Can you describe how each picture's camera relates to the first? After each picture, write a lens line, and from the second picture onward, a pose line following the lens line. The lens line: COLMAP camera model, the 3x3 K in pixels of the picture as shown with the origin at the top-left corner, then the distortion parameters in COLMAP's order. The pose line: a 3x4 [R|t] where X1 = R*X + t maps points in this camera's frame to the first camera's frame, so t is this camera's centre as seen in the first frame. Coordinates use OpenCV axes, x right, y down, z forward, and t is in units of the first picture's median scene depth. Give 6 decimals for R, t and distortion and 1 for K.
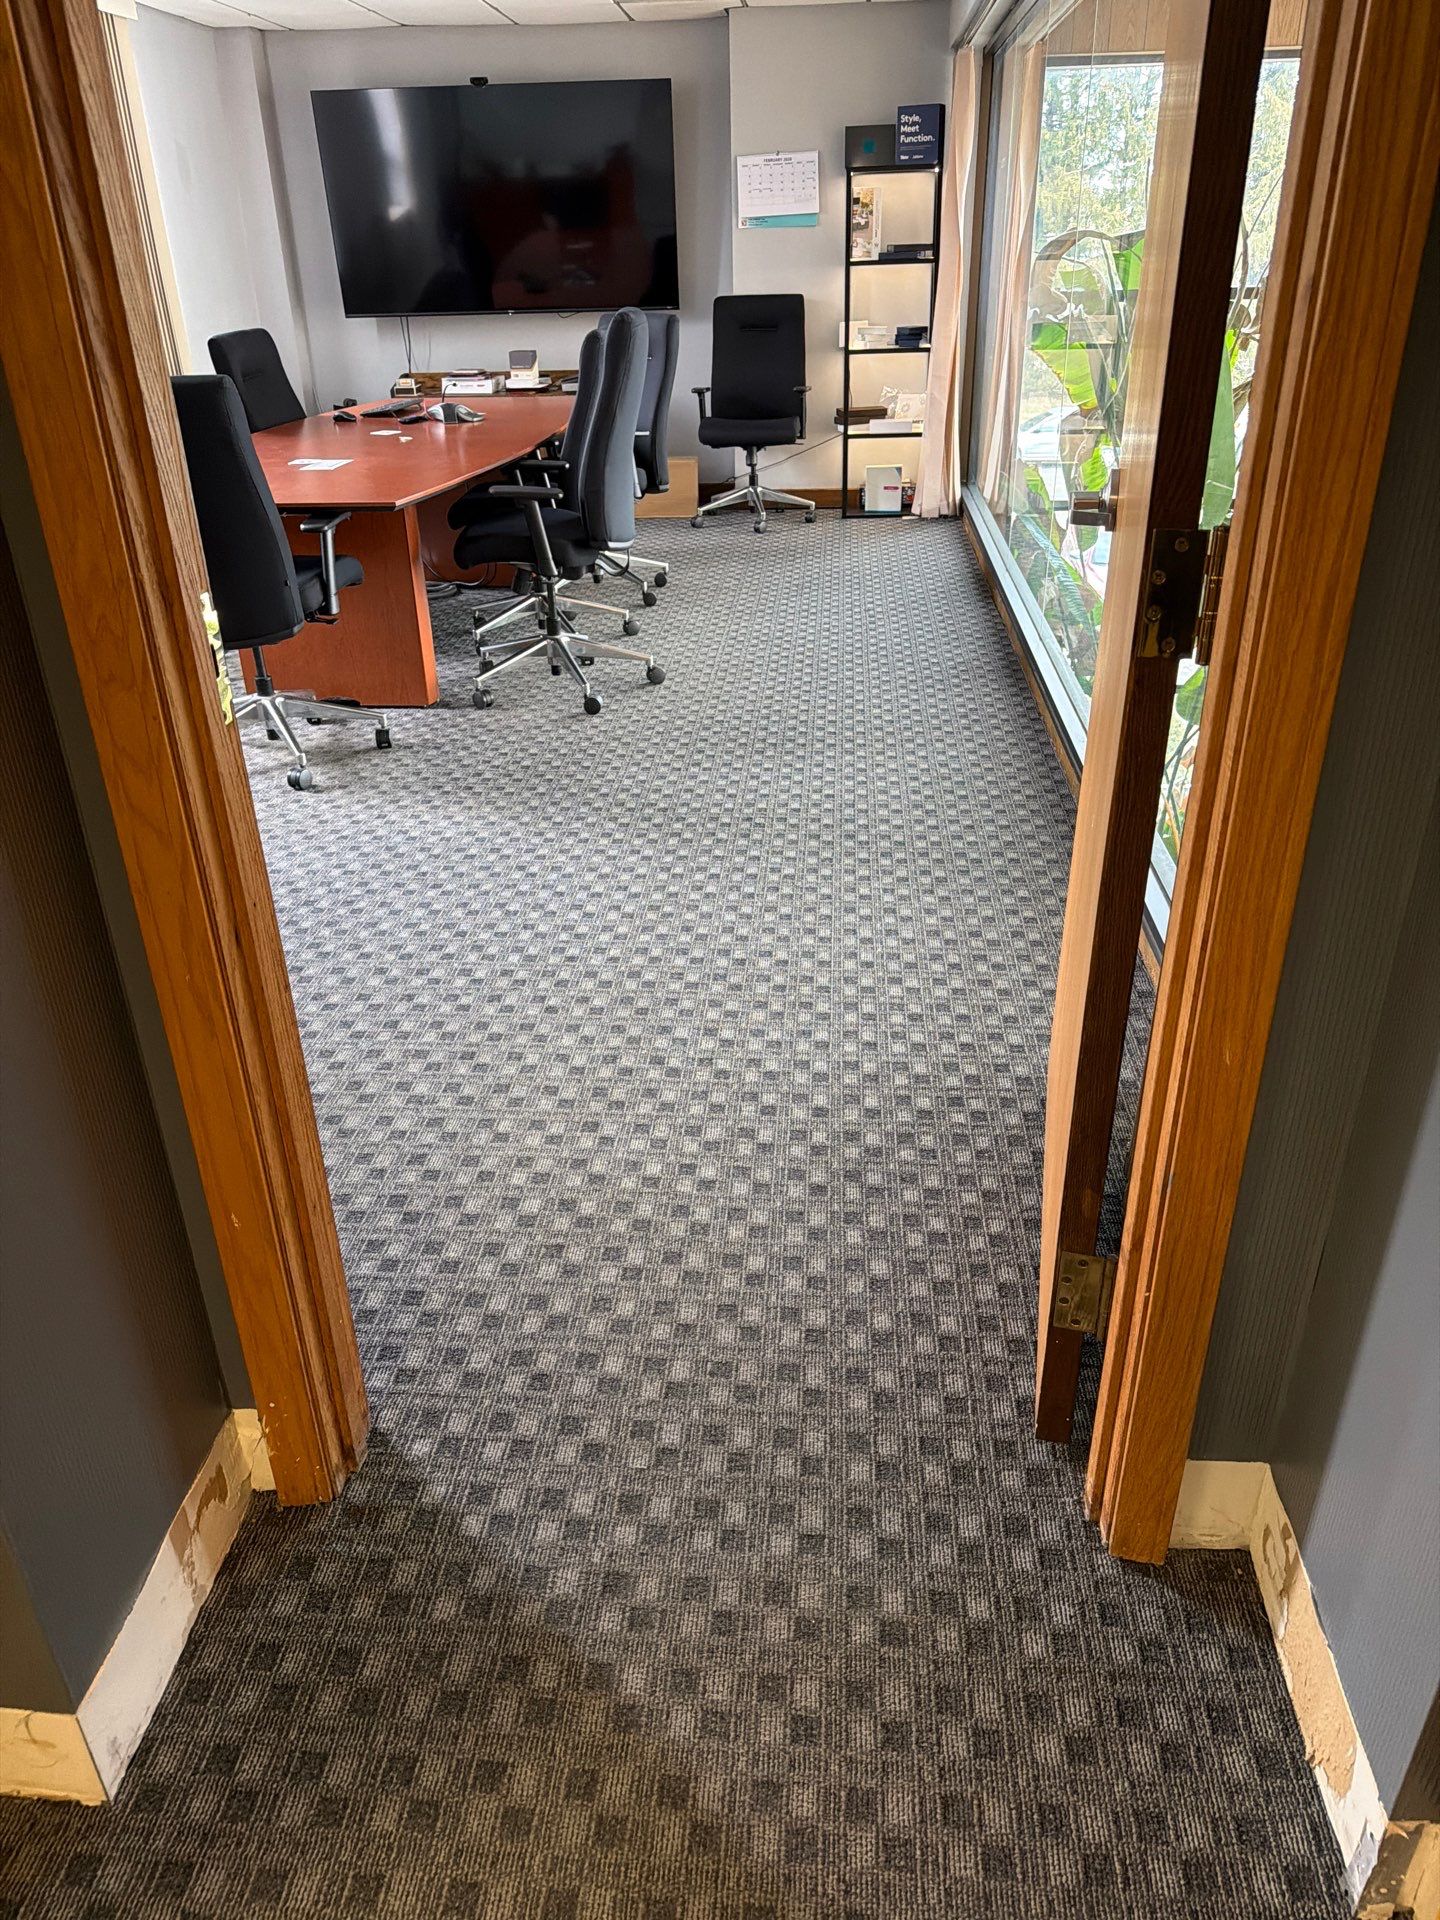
lens RADIAL K [[1343.8, 0, 719.9], [0, 1343.8, 983.8], [0, 0, 1]] dist [0.065650, -0.096305]
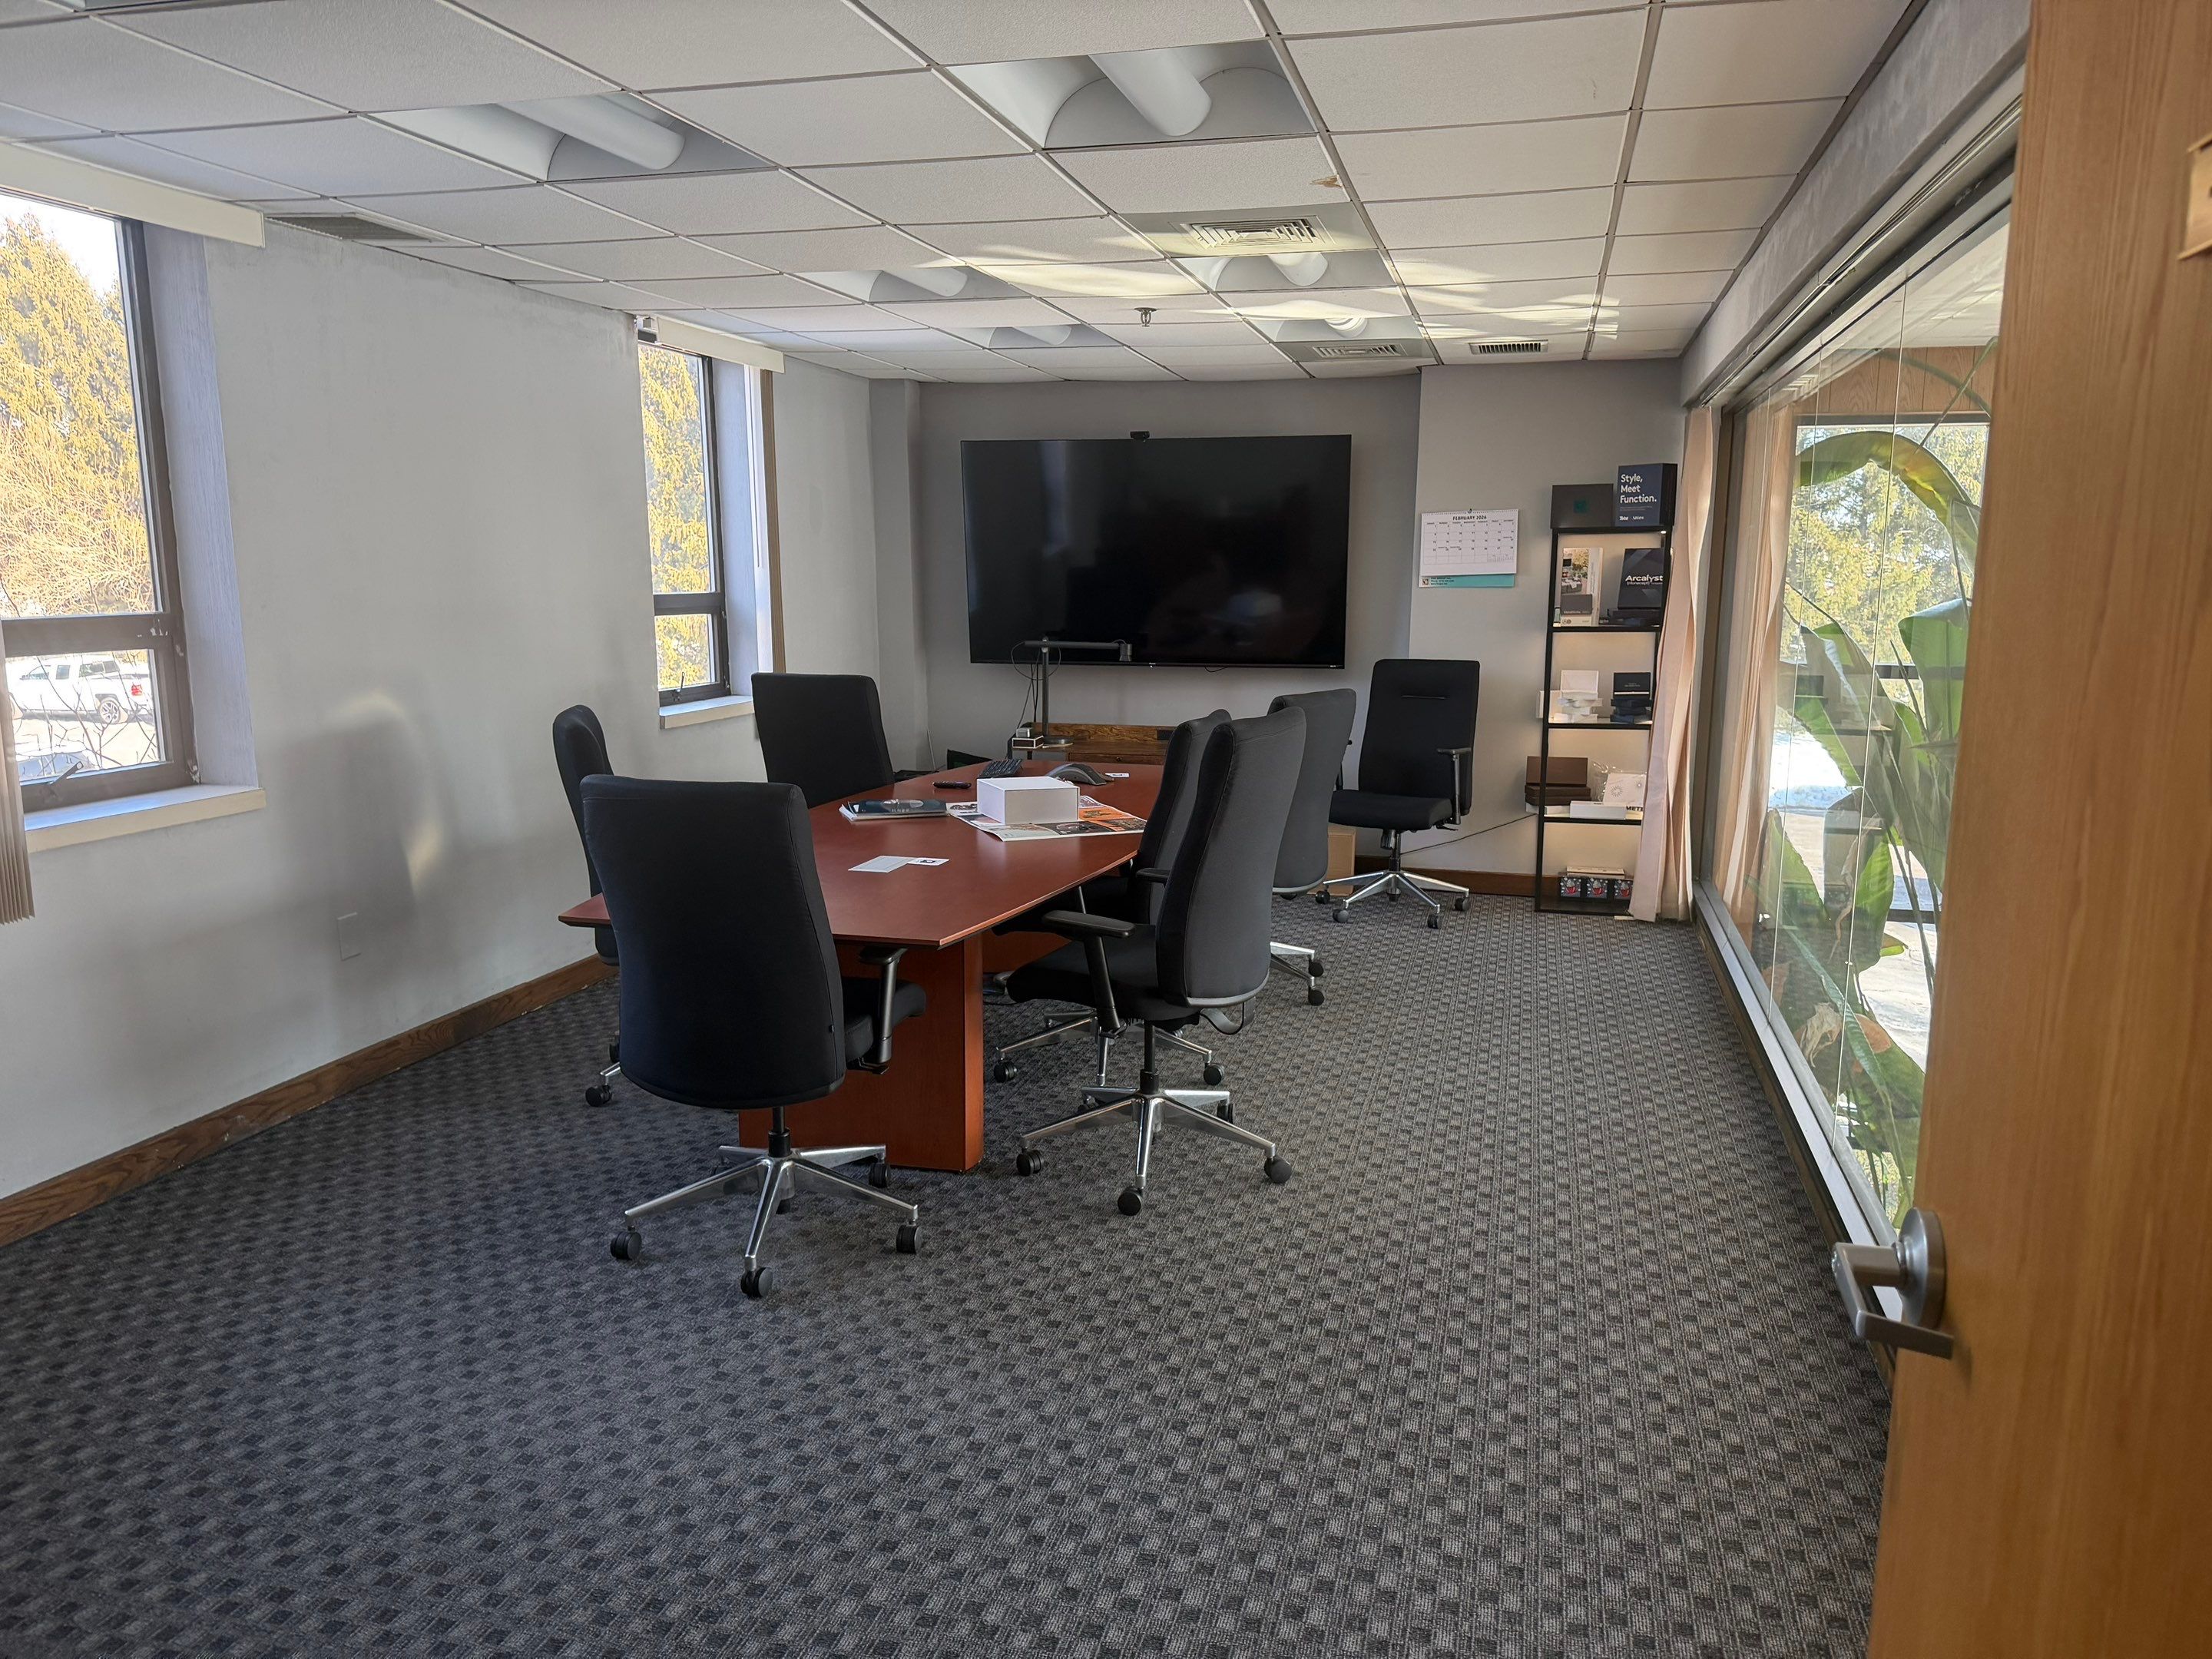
lens RADIAL K [[1548.2, 0, 1114.4], [0, 1548.2, 840.3], [0, 0, 1]] dist [0.065650, -0.096305]
pose [[0.983311, 0.054574, -0.173554, 0.003471], [-0.106245, 0.946637, -0.304288, -0.089705], [0.147687, 0.317649, 0.936636, 0.106020]]
